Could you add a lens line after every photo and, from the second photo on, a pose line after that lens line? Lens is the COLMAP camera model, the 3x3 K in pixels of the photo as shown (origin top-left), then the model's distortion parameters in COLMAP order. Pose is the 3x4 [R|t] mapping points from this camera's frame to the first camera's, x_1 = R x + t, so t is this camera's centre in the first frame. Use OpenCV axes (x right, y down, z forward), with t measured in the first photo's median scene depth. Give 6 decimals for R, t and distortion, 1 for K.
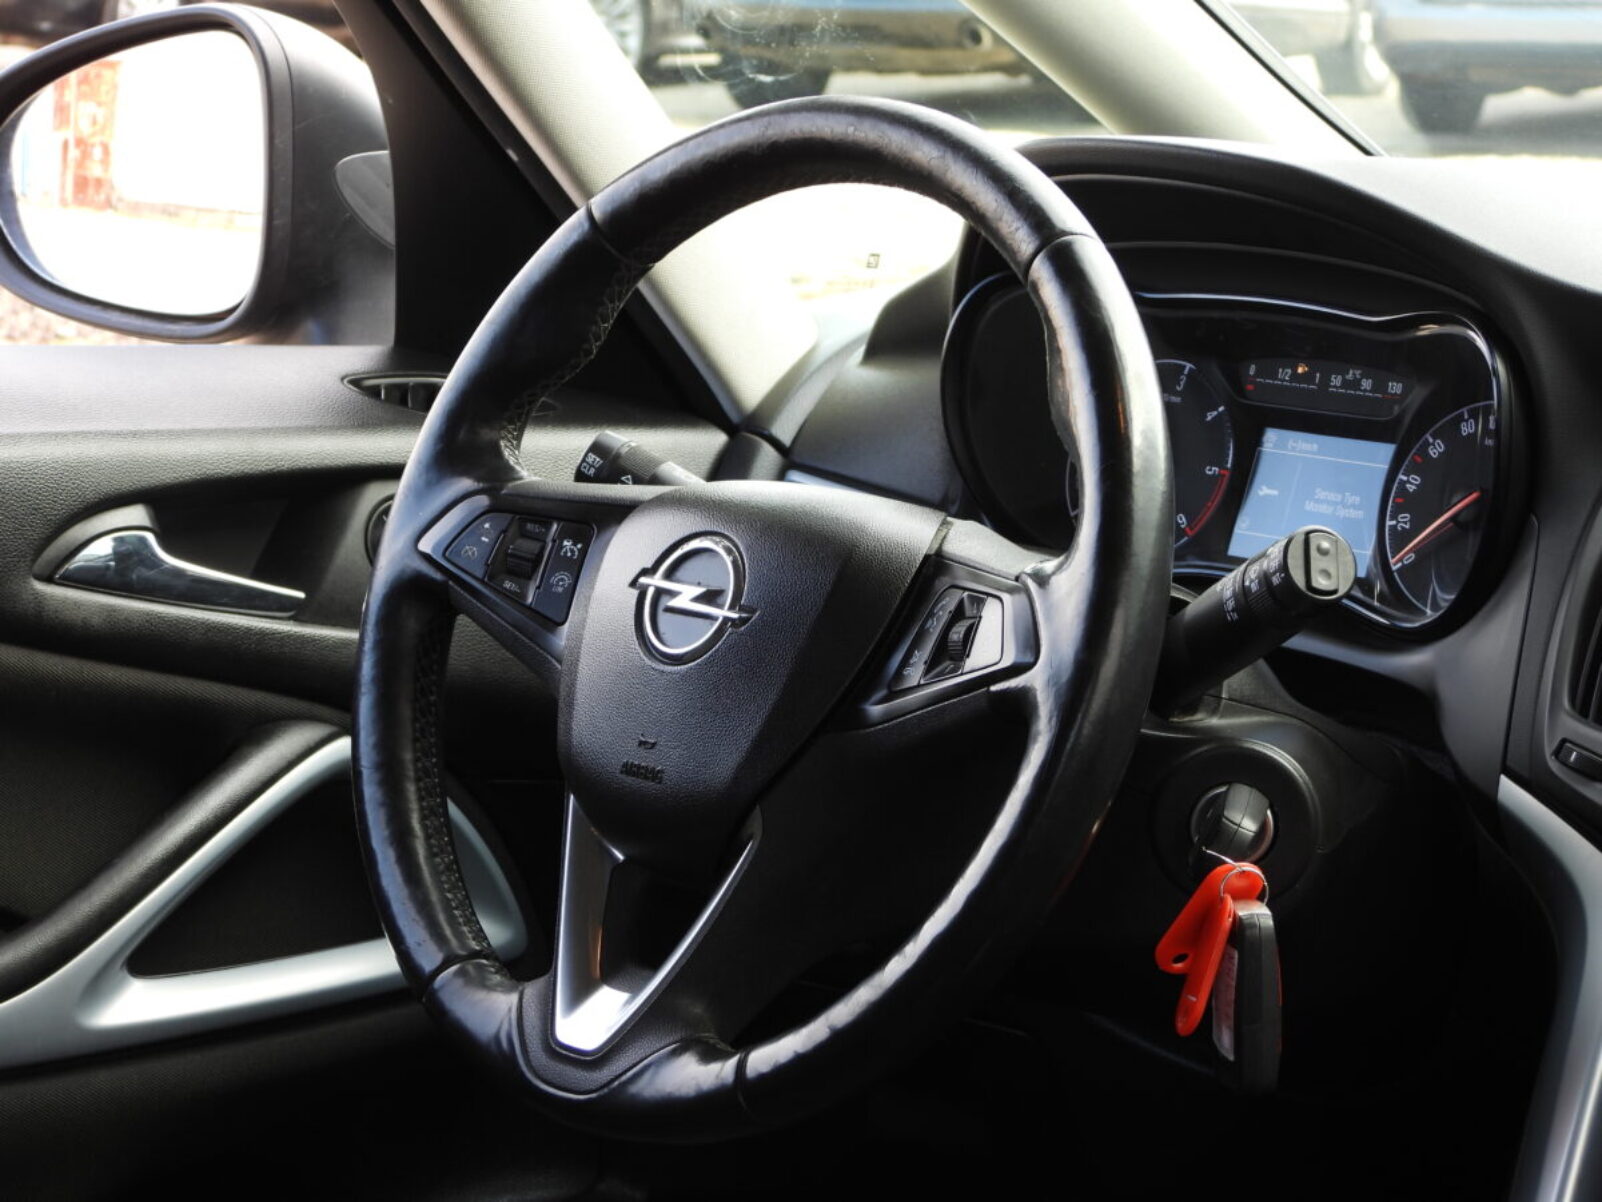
lens RADIAL K [[3720.4, 0, 801.0], [0, 3720.4, 601.0], [0, 0, 1]] dist [-0.041475, -0.071167]
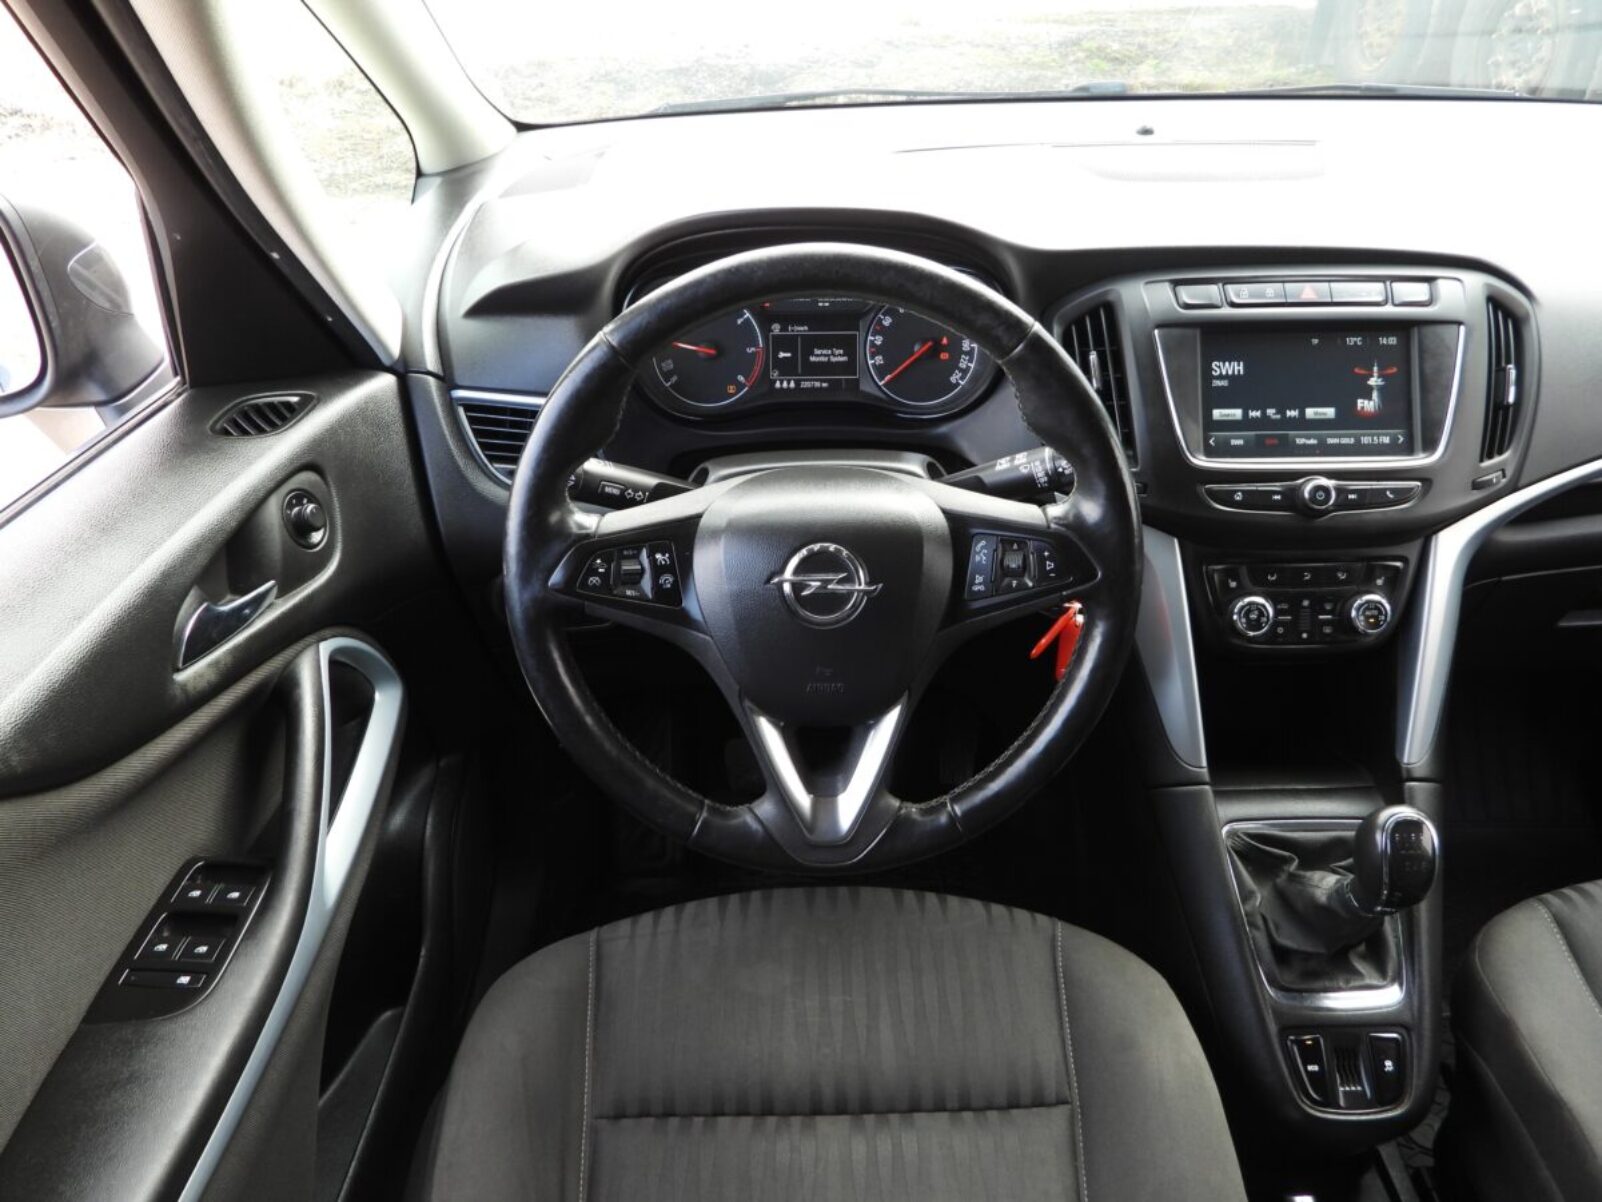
lens RADIAL K [[1157.3, 0, 801.0], [0, 1157.3, 601.0], [0, 0, 1]] dist [-0.011775, 0.002382]
pose [[0.688280, -0.420081, 0.591441, -0.296053], [0.149335, 0.879864, 0.451152, -0.195955], [-0.709908, -0.222196, 0.668326, 0.566788]]
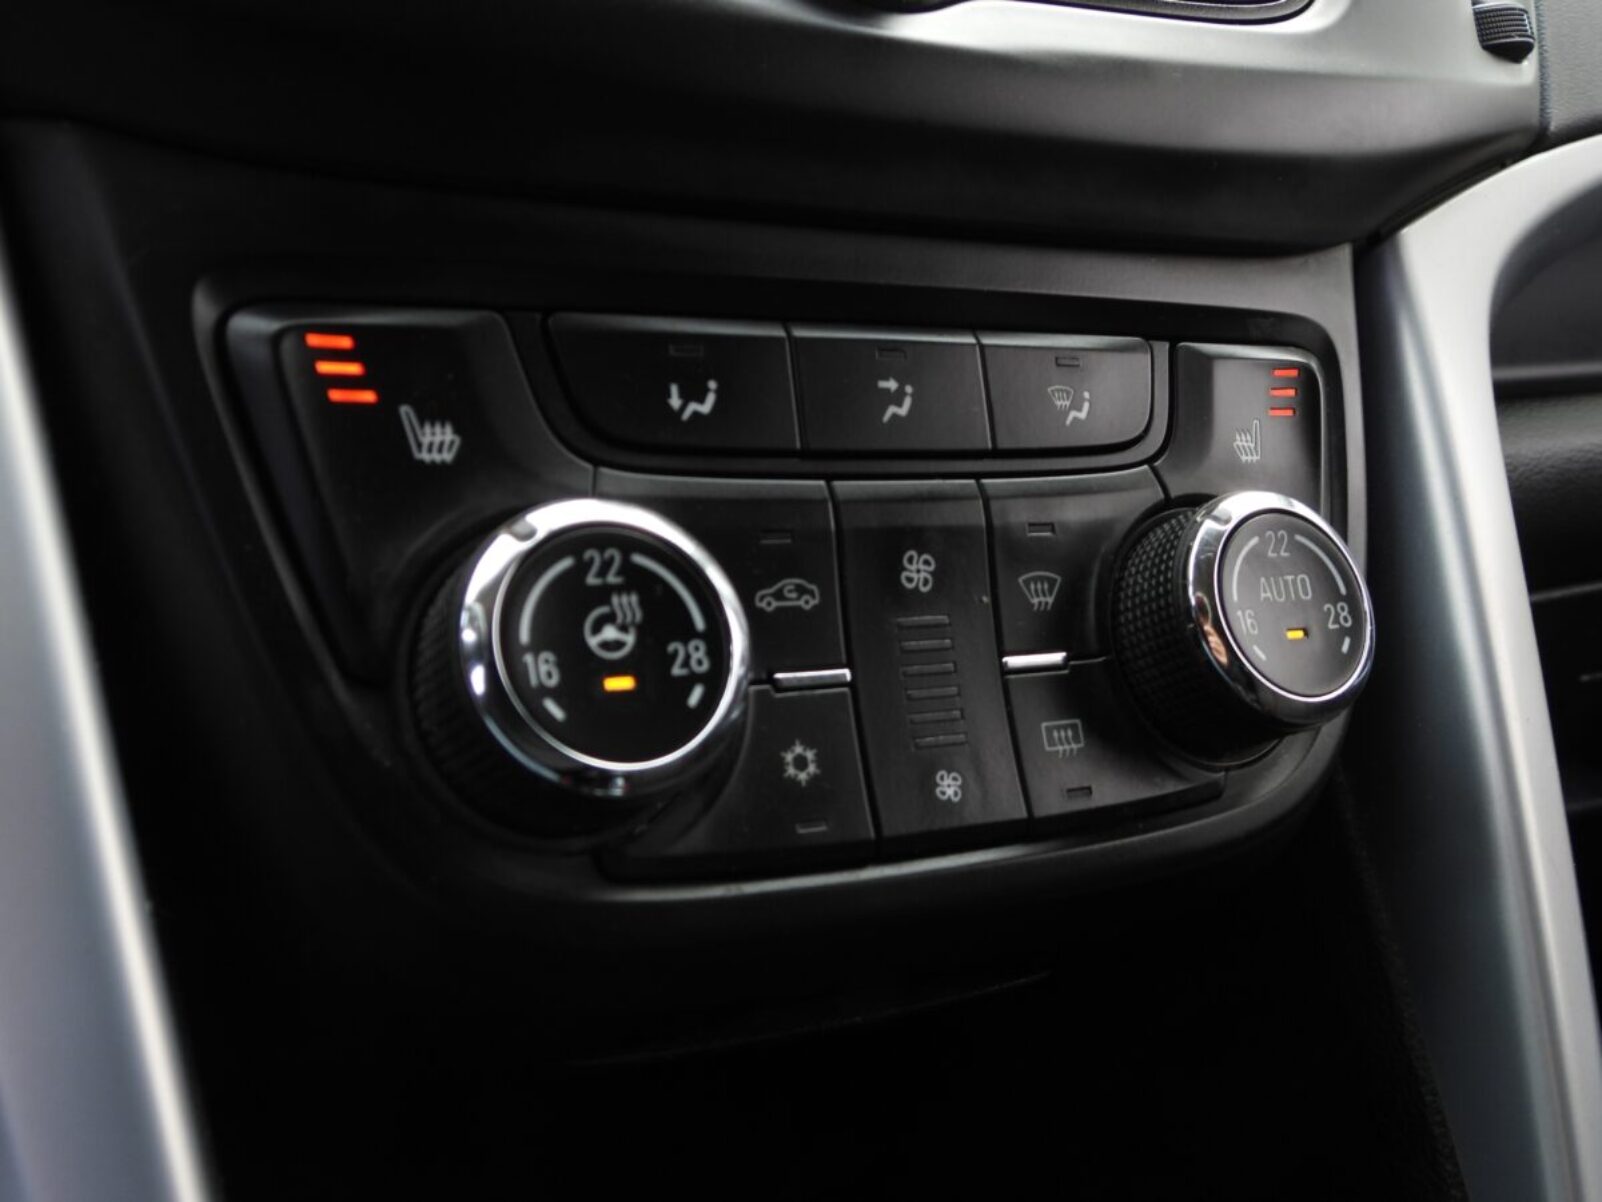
lens RADIAL K [[1503.6, 0, 801.0], [0, 1503.6, 601.0], [0, 0, 1]] dist [0.000760, 0.000038]
pose [[0.248052, -0.246689, 0.936811, 0.109227], [0.063259, 0.969095, 0.238440, 0.078196], [-0.966679, 0.000116, 0.255991, 0.753175]]
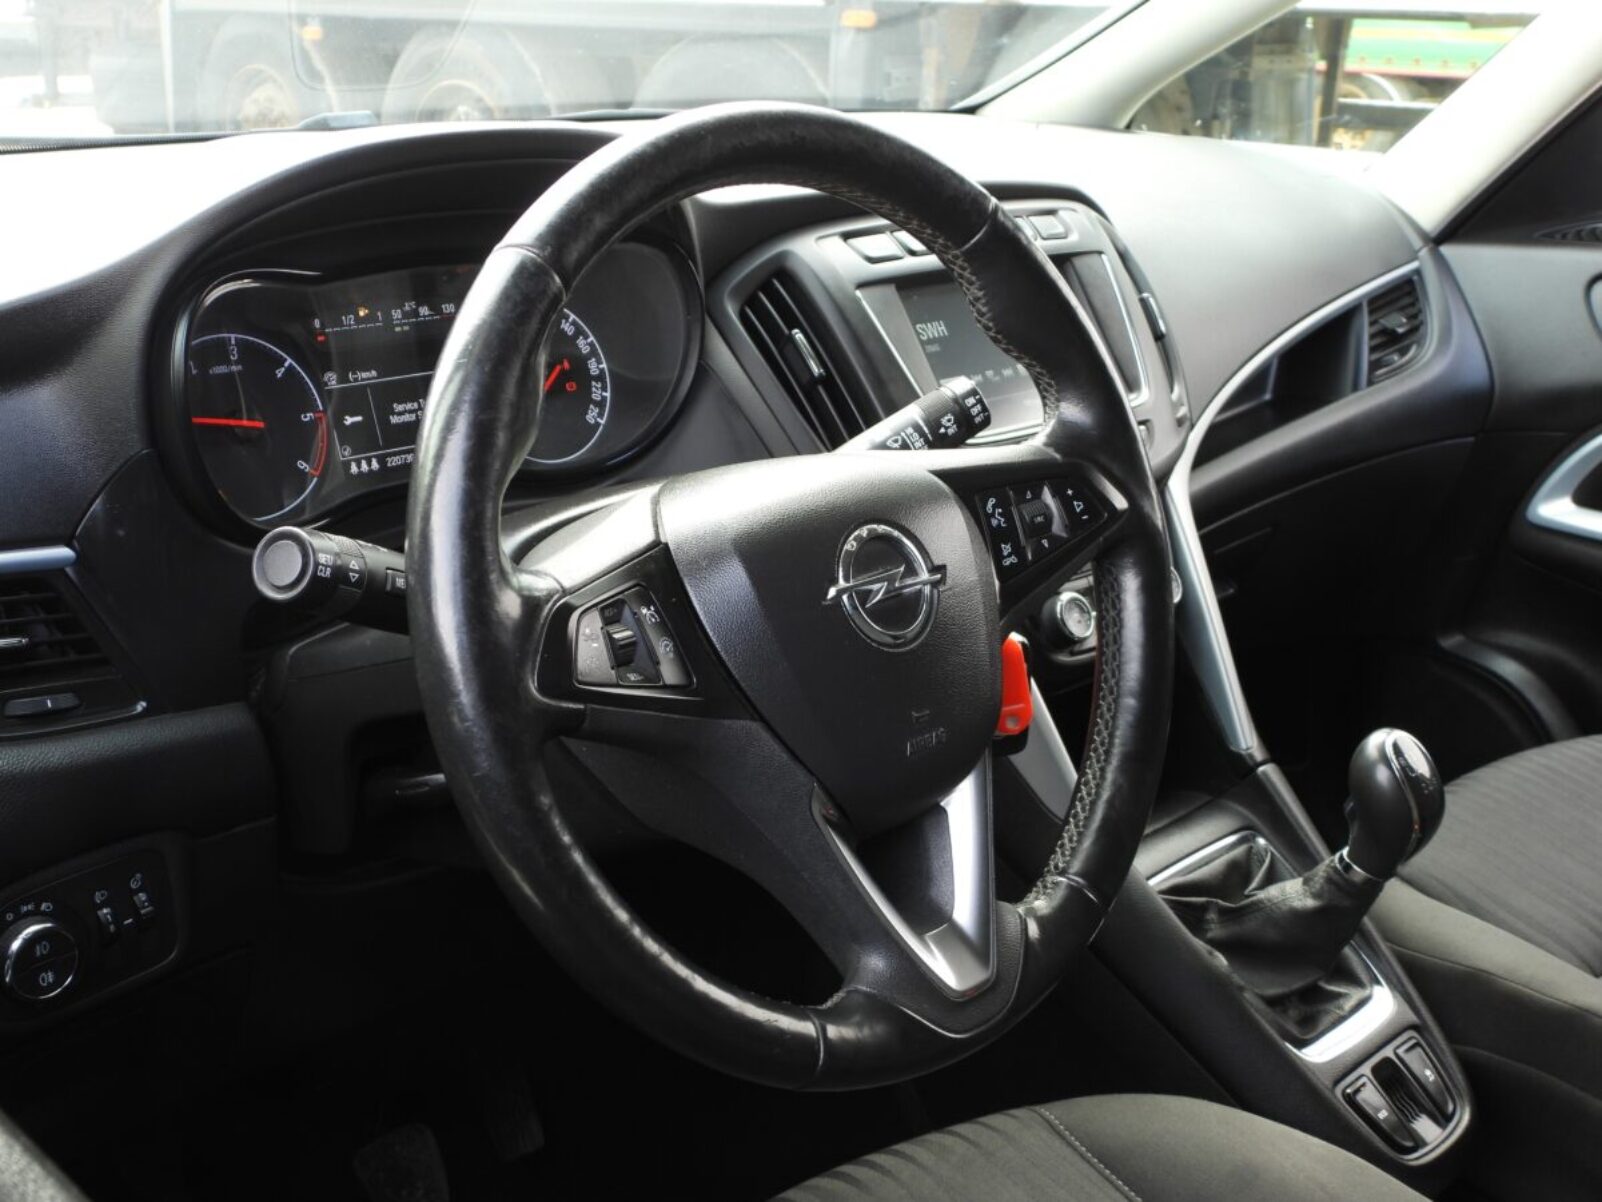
lens RADIAL K [[1803.6, 0, 801.0], [0, 1803.6, 601.0], [0, 0, 1]] dist [0.004292, 0.008186]
pose [[-0.006246, -0.342604, 0.939459, -0.456400], [0.154340, 0.927890, 0.339411, -0.154856], [-0.987998, 0.147116, 0.047082, 0.859620]]
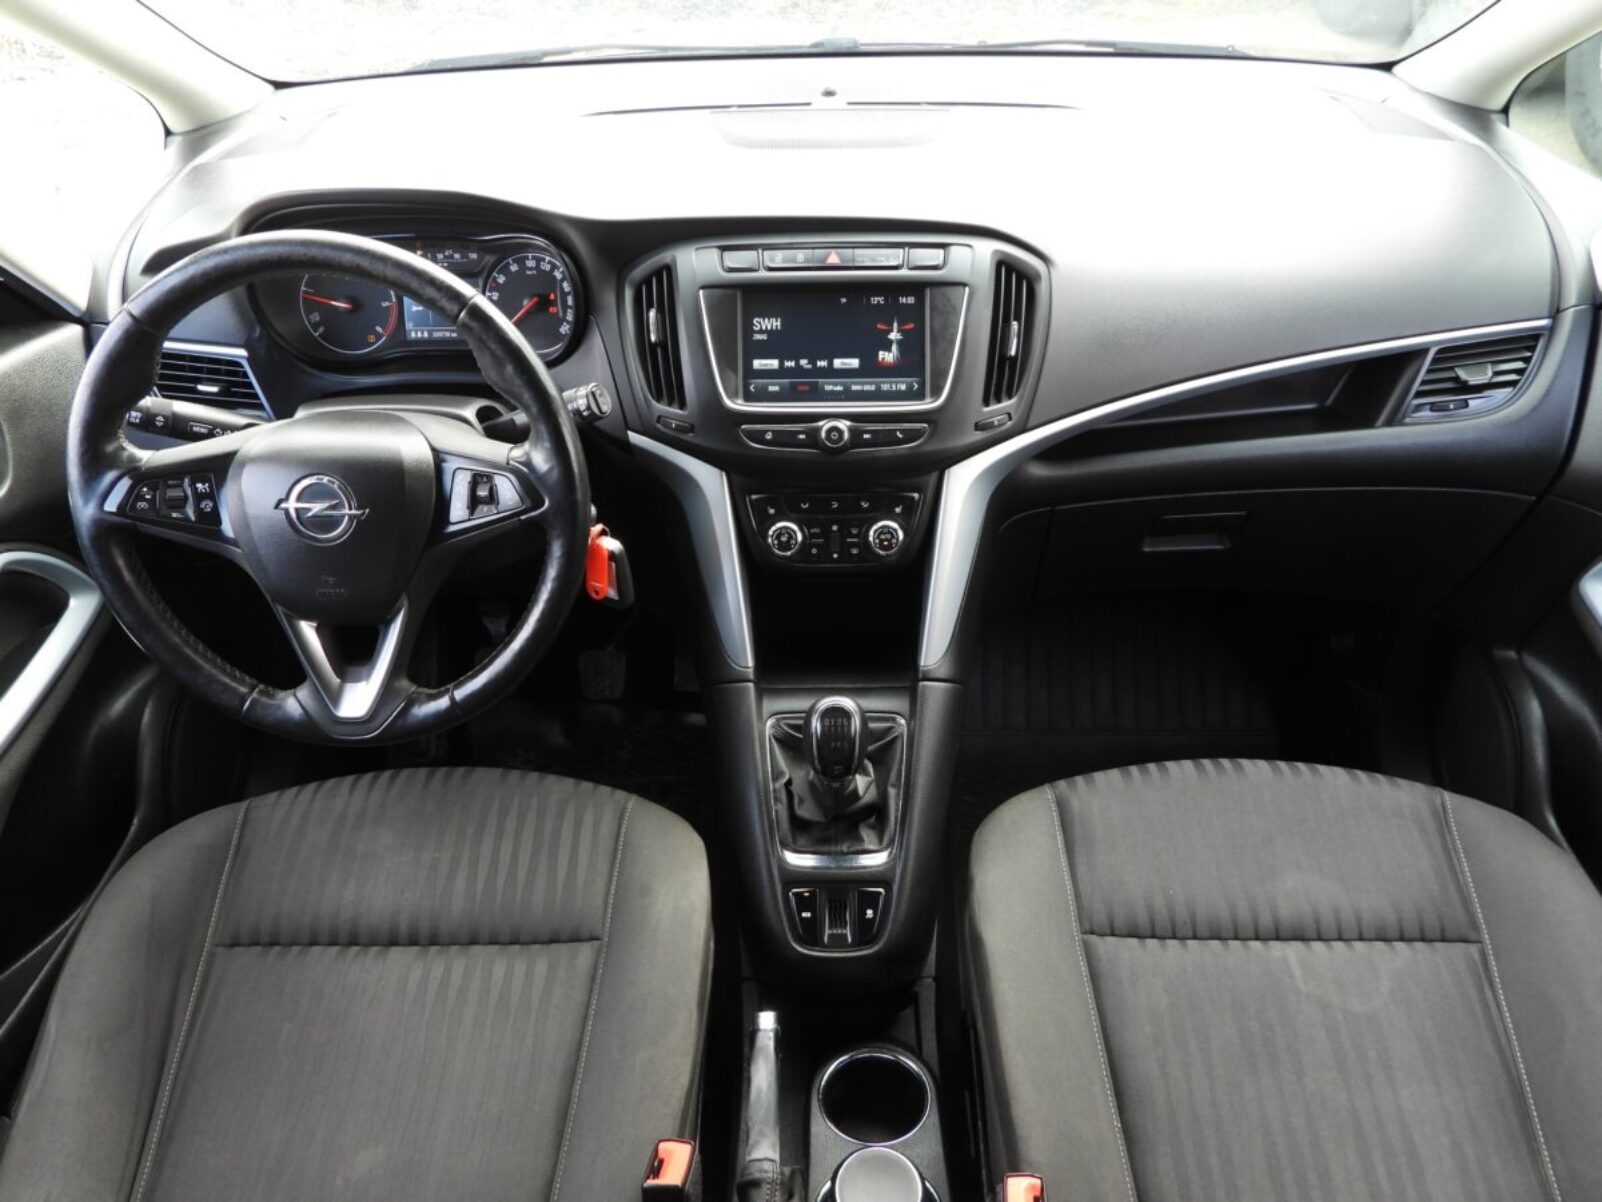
lens RADIAL K [[1173.6, 0, 801.0], [0, 1173.6, 601.0], [0, 0, 1]] dist [-0.013346, -0.001543]
pose [[0.699626, -0.451327, 0.553921, -0.192425], [0.149785, 0.850662, 0.503923, -0.208064], [-0.698633, -0.269588, 0.662747, 0.321746]]
